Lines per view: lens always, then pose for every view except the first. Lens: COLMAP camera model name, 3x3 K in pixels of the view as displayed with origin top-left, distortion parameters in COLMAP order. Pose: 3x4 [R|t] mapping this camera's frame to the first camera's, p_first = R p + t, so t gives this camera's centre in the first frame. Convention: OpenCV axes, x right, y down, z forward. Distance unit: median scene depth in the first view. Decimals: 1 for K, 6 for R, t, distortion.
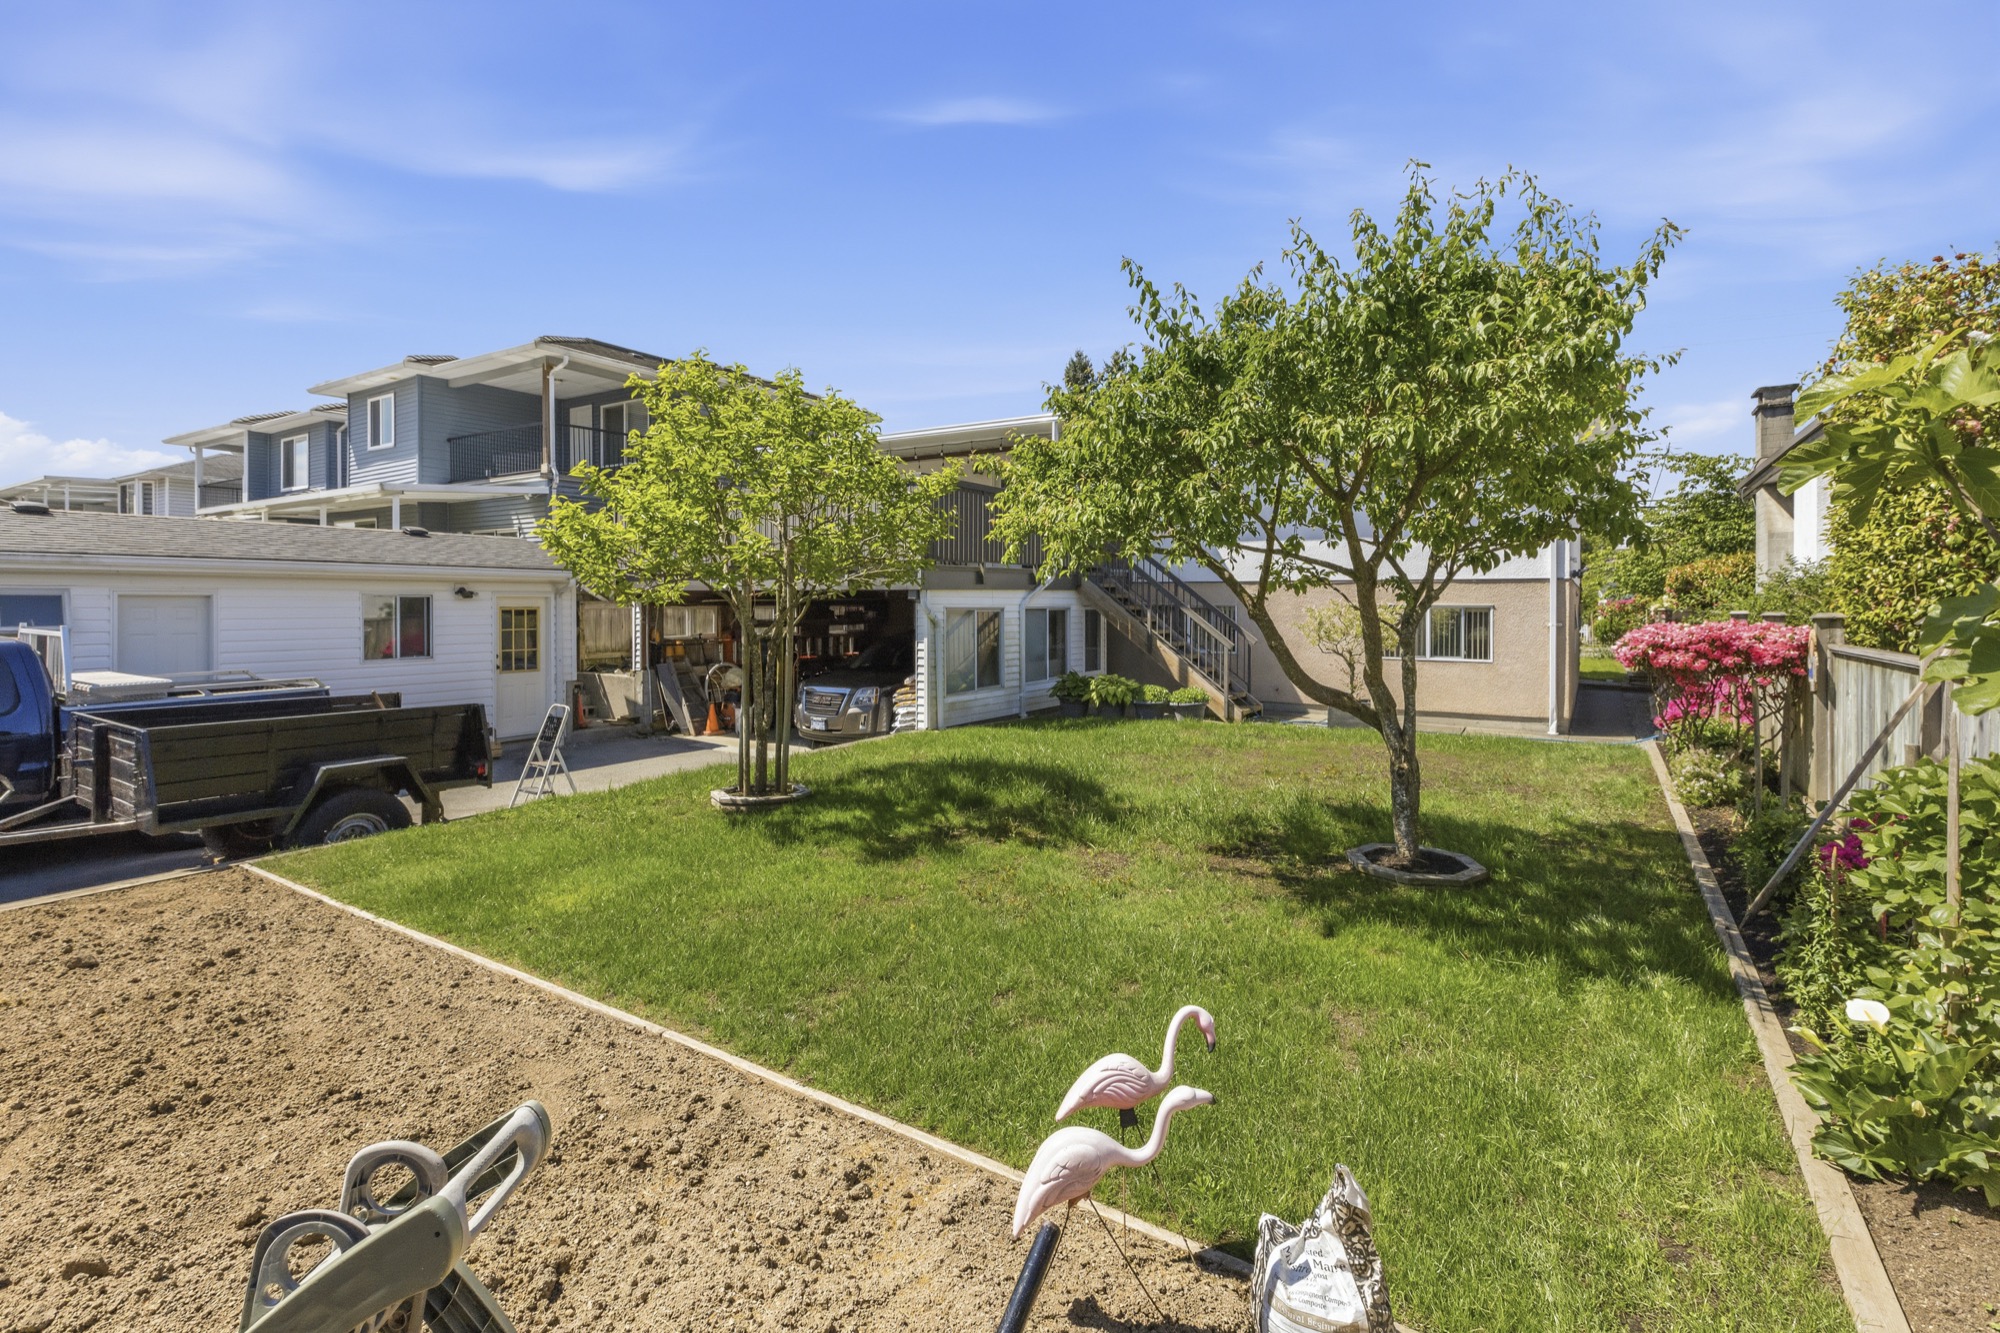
lens RADIAL K [[979.3, 0, 1005.3], [0, 979.3, 610.7], [0, 0, 1]] dist [0.002549, 0.000279]
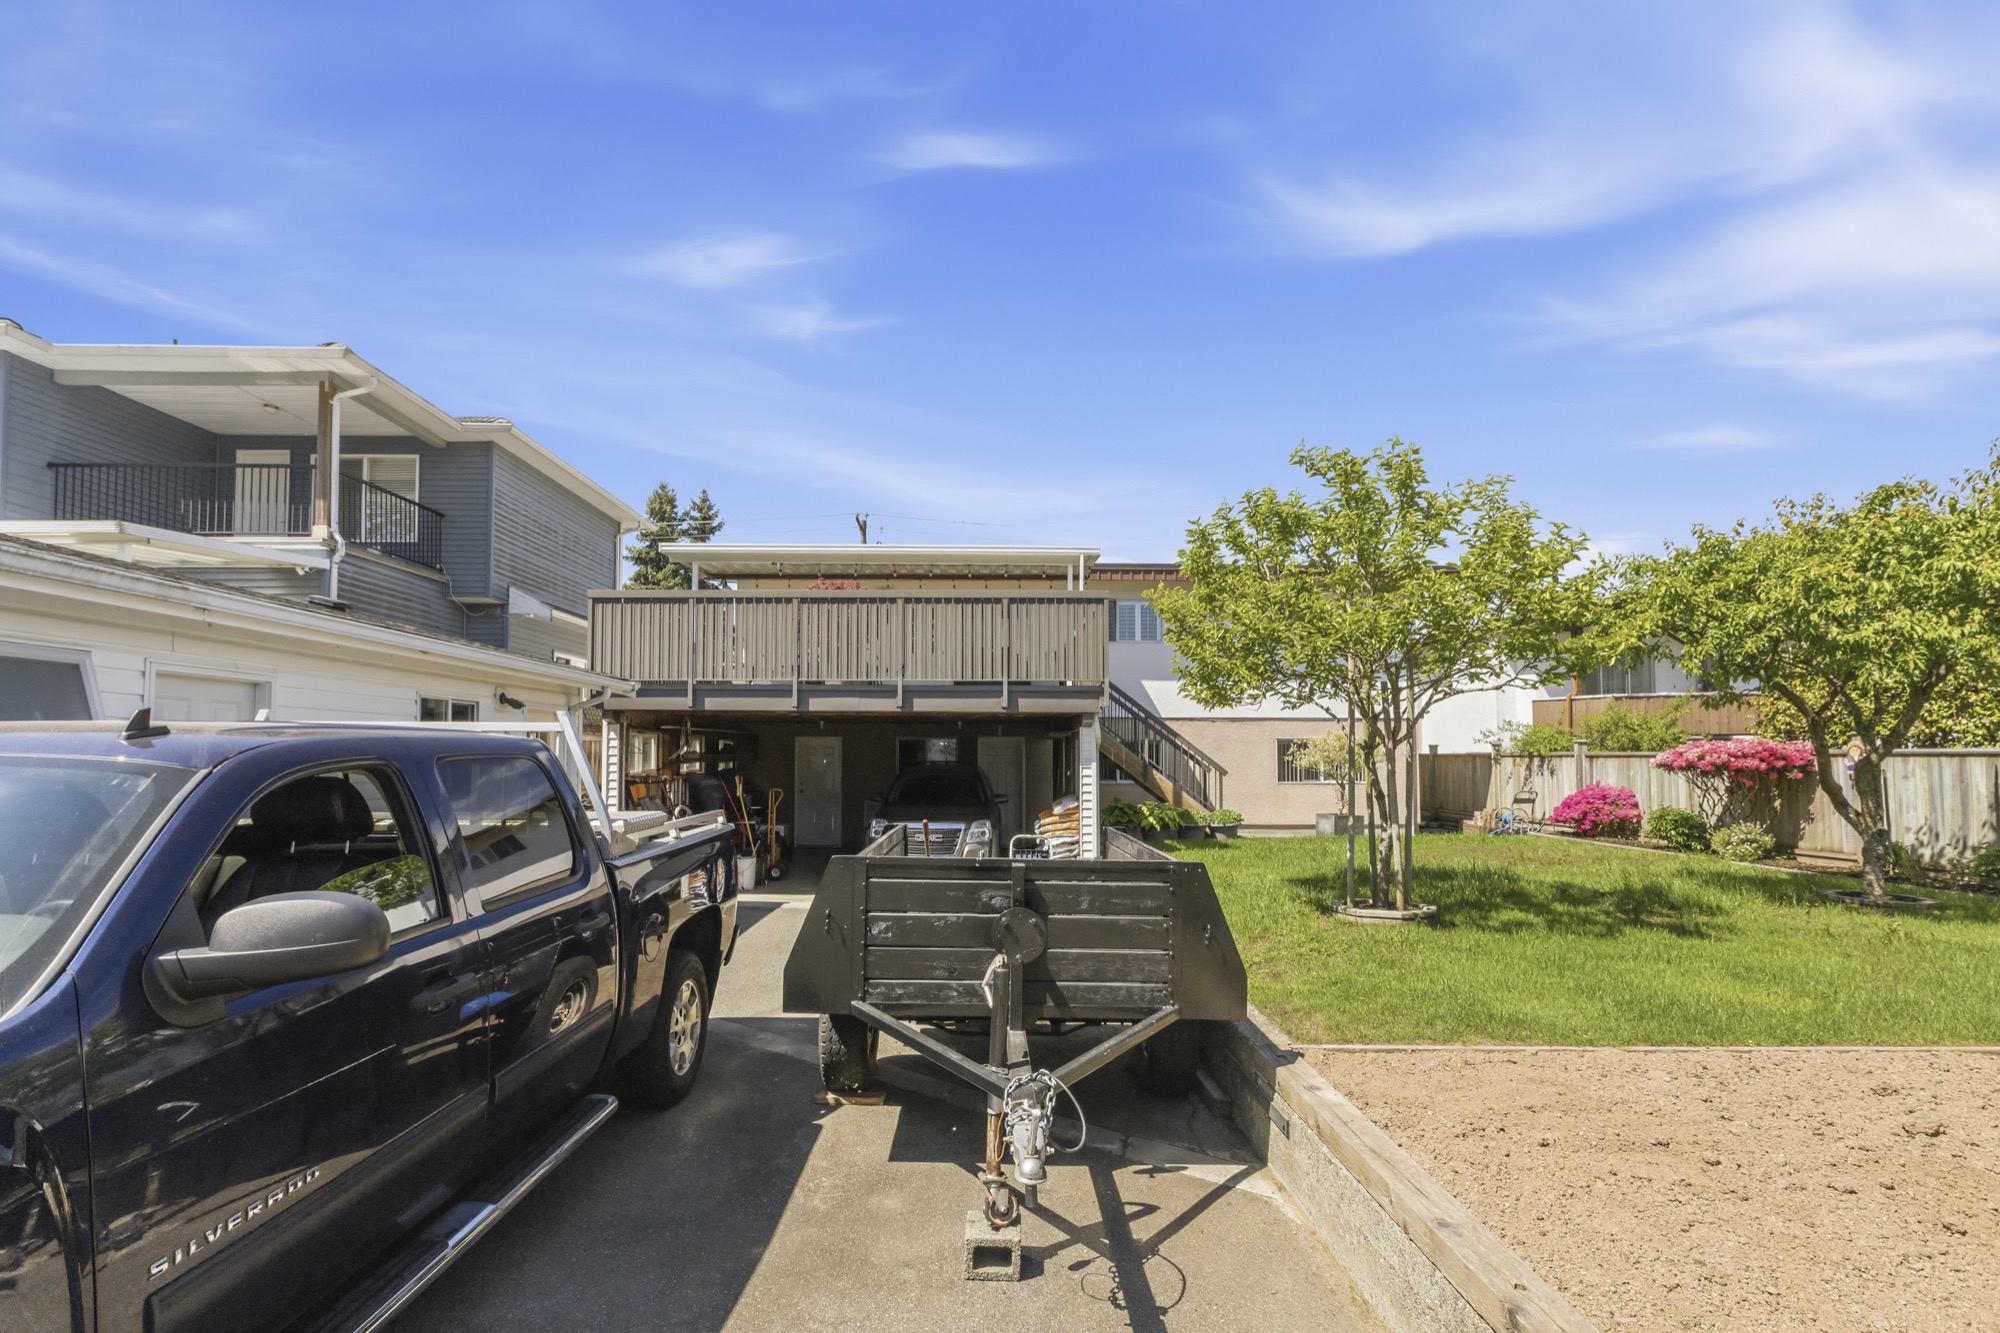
lens RADIAL K [[947.2, 0, 1003.2], [0, 947.2, 729.6], [0, 0, 1]] dist [-0.000097, -0.000322]
pose [[0.823436, 0.016576, 0.567167, -0.623467], [0.004861, 0.999330, -0.036263, 0.026030], [-0.567388, 0.032617, 0.822804, 0.262282]]
